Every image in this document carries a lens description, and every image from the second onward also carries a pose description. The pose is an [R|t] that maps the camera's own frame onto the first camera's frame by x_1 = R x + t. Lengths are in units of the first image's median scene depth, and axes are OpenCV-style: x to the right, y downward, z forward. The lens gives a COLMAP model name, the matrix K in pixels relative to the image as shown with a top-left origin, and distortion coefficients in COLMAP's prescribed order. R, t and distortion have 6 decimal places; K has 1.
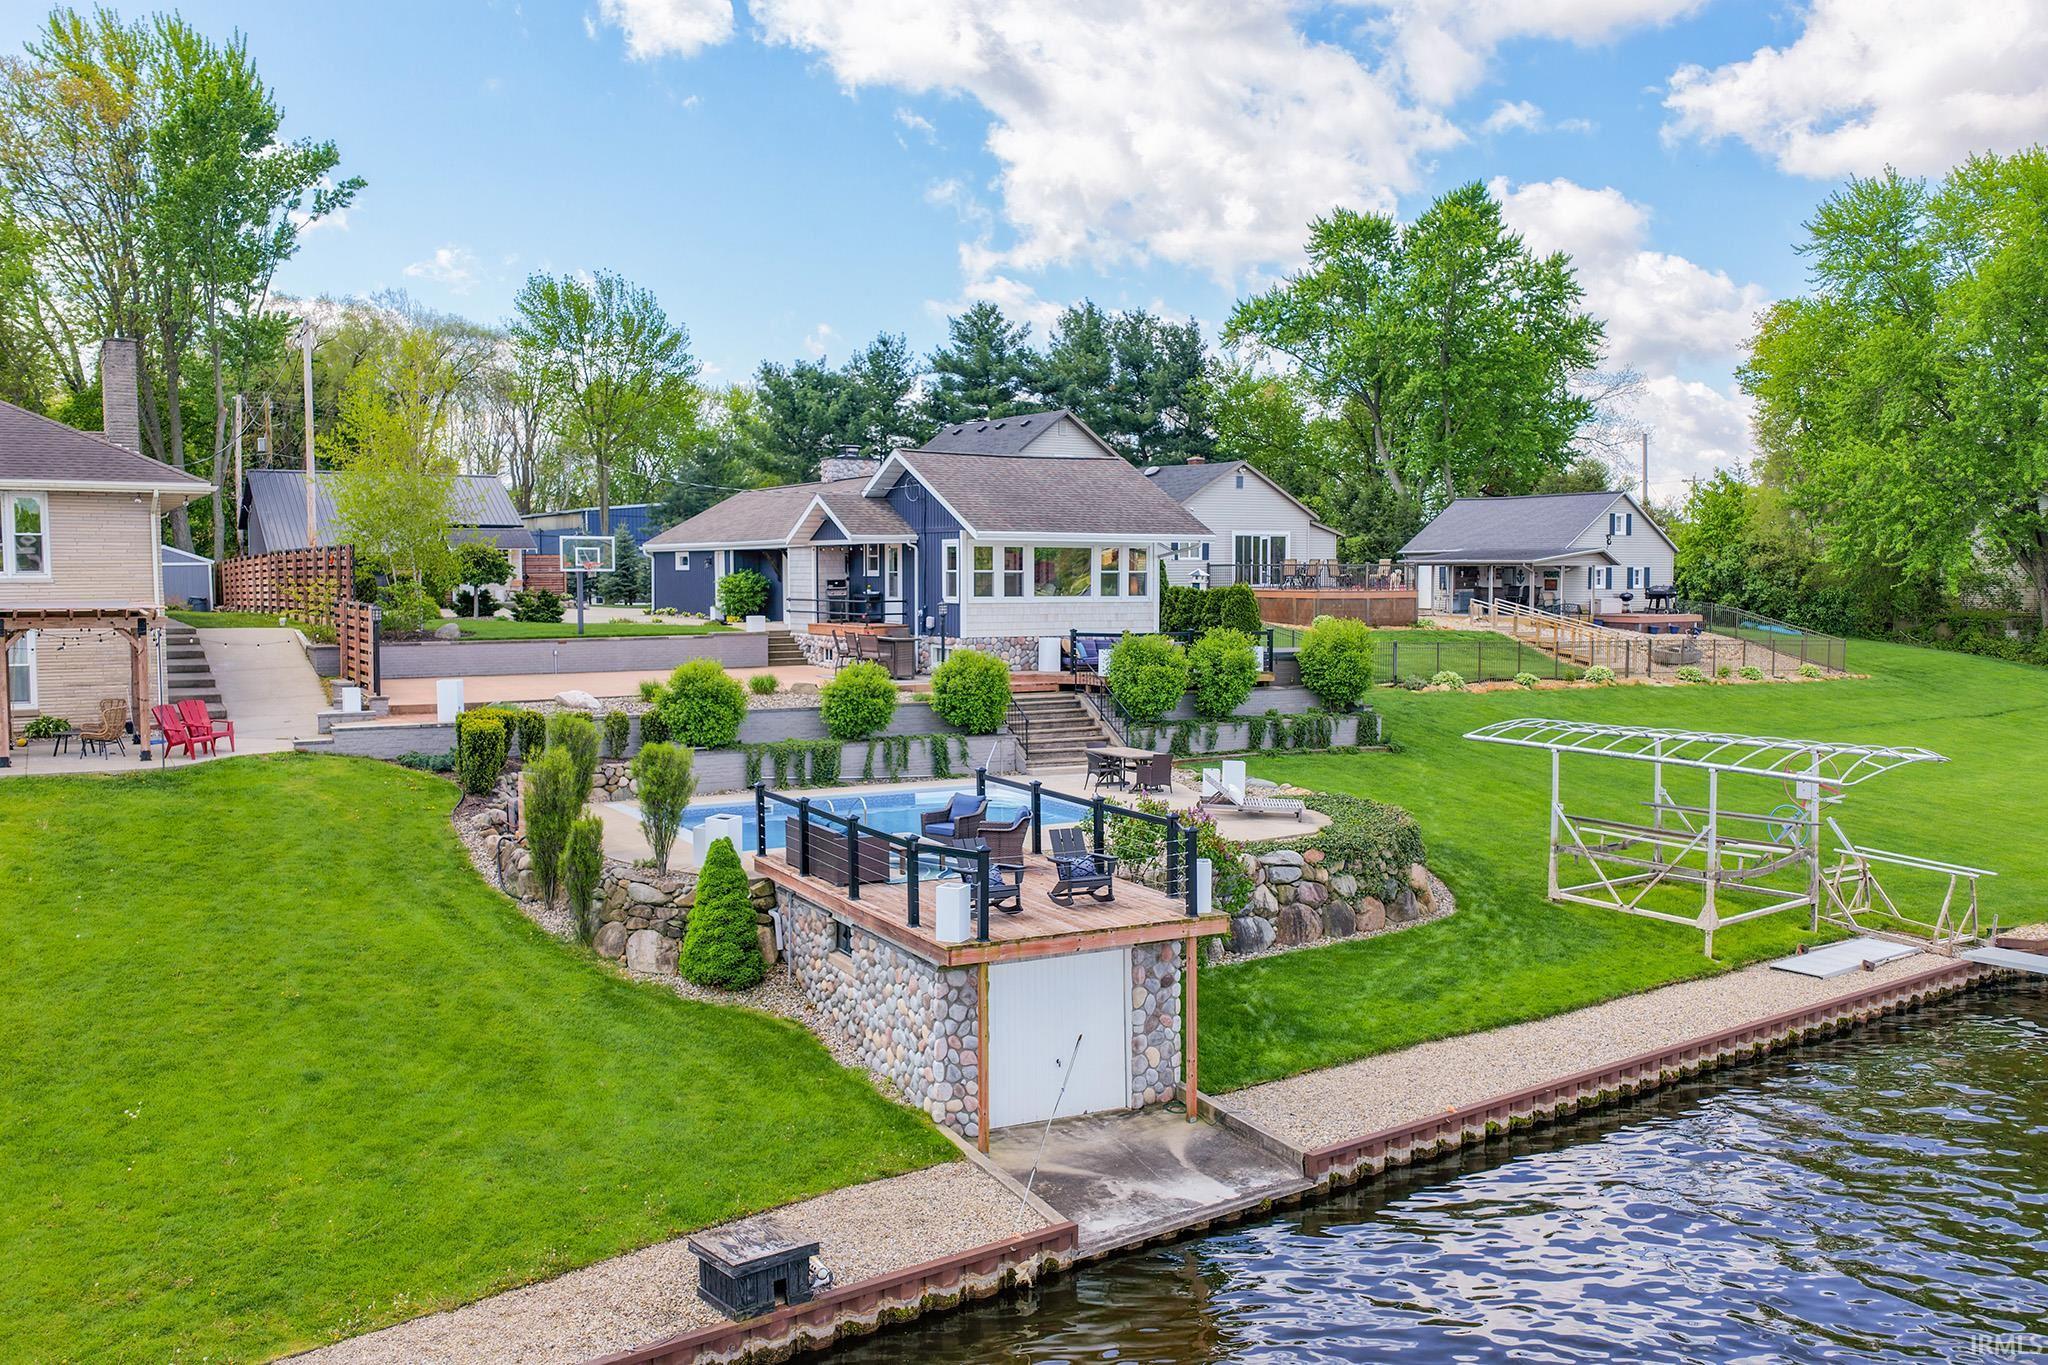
lens RADIAL K [[1638.6, 0, 985.3], [0, 1638.6, 677.7], [0, 0, 1]] dist [0.004055, 0.005718]
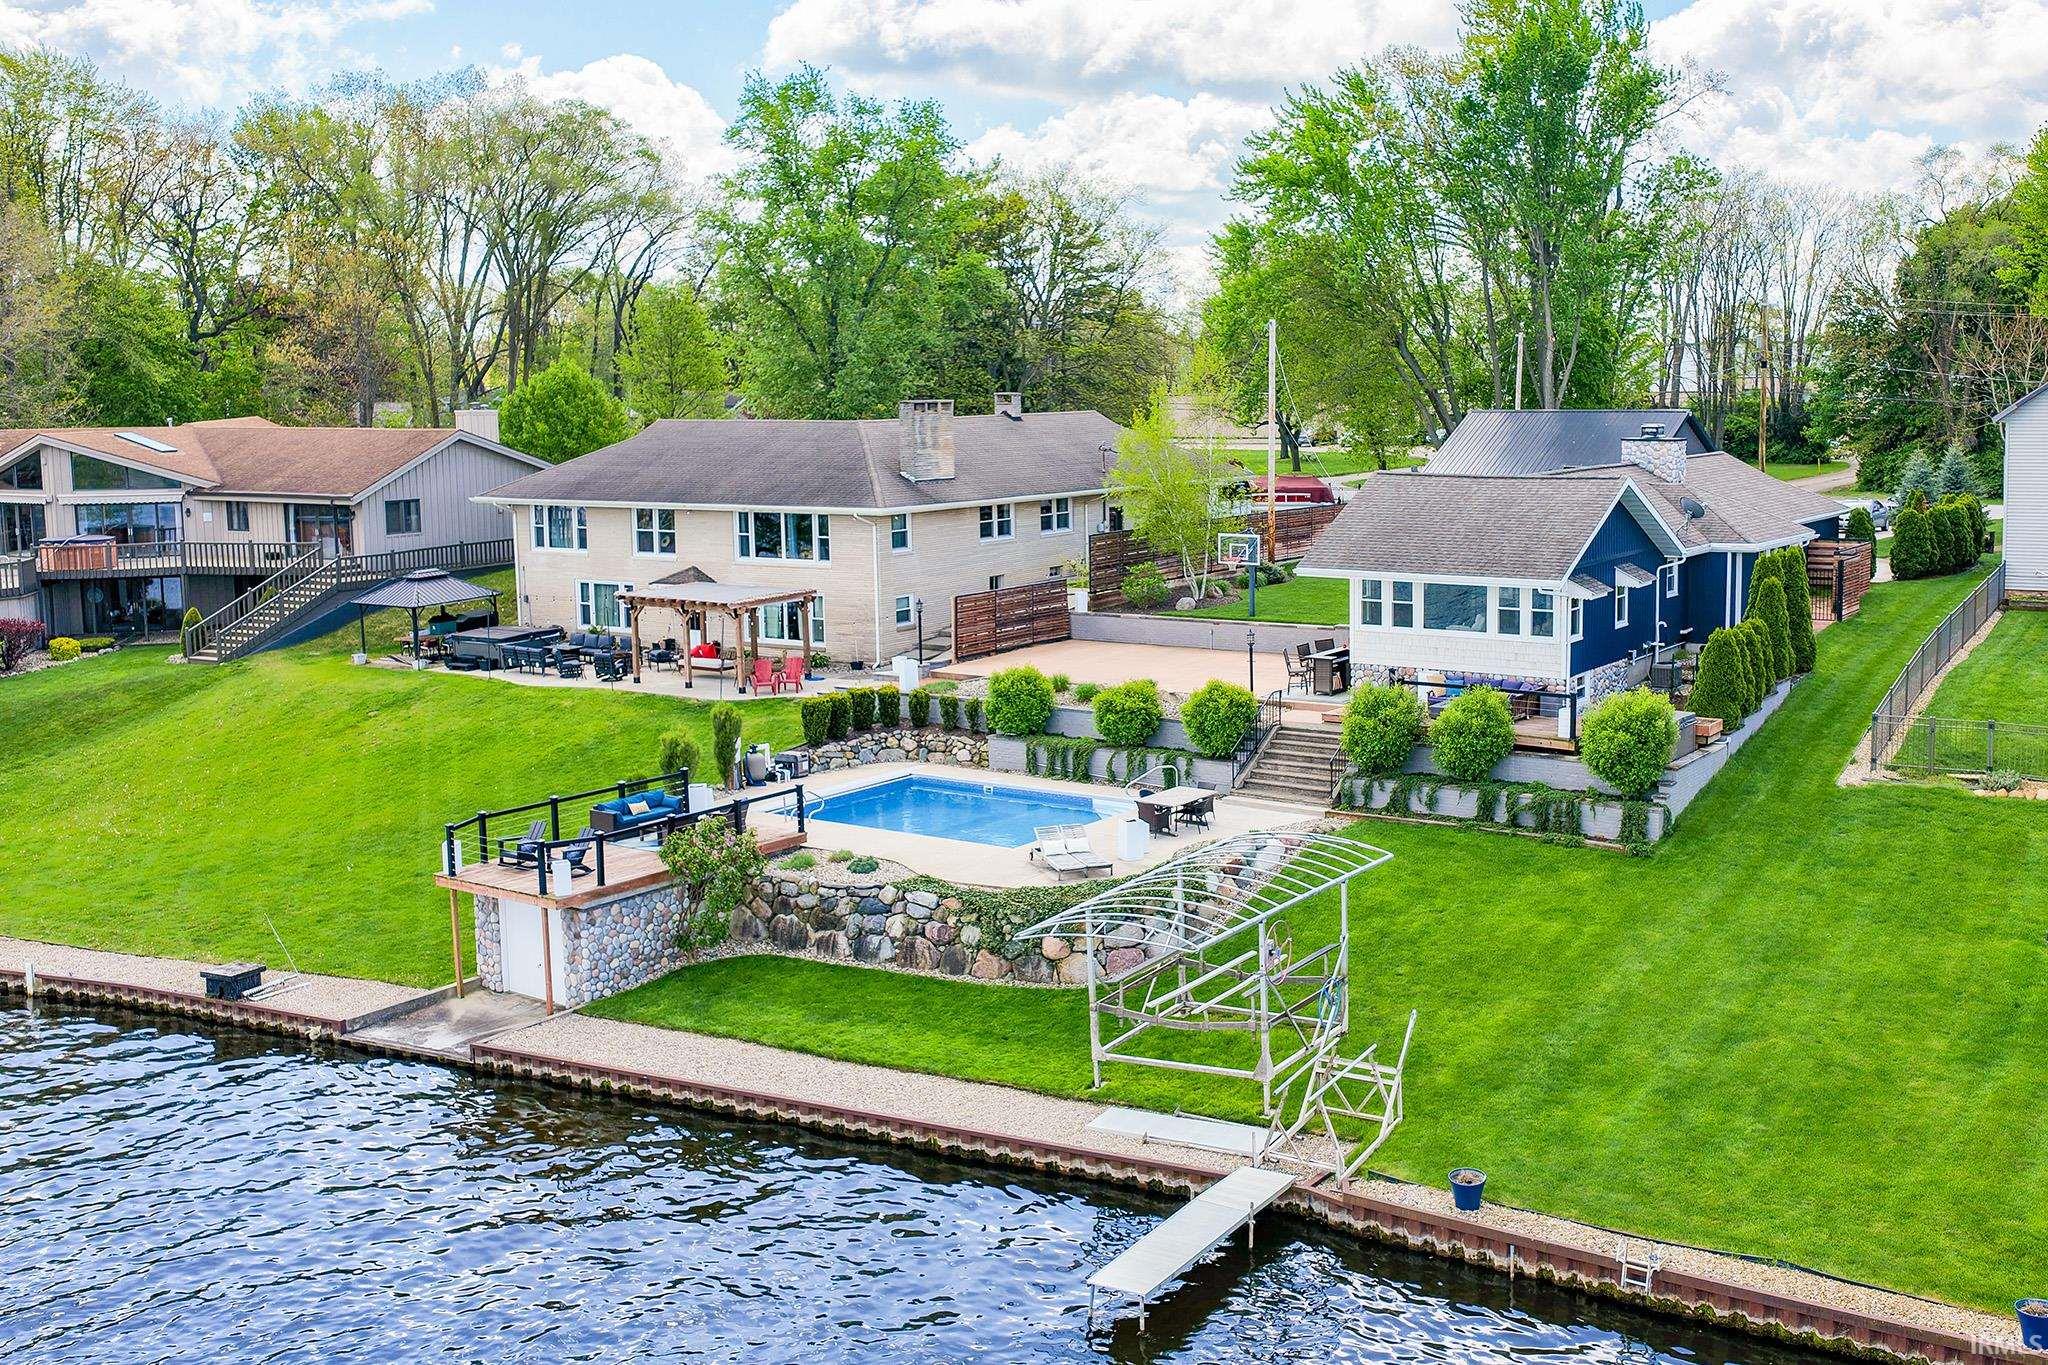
lens RADIAL K [[1967.6, 0, 1192.0], [0, 1967.6, 683.2], [0, 0, 1]] dist [0.005934, 0.018382]
pose [[0.498193, 0.126732, -0.857755, 1.253253], [-0.048077, 0.991776, 0.118610, -0.192202], [0.865732, -0.017852, 0.500189, 0.362022]]
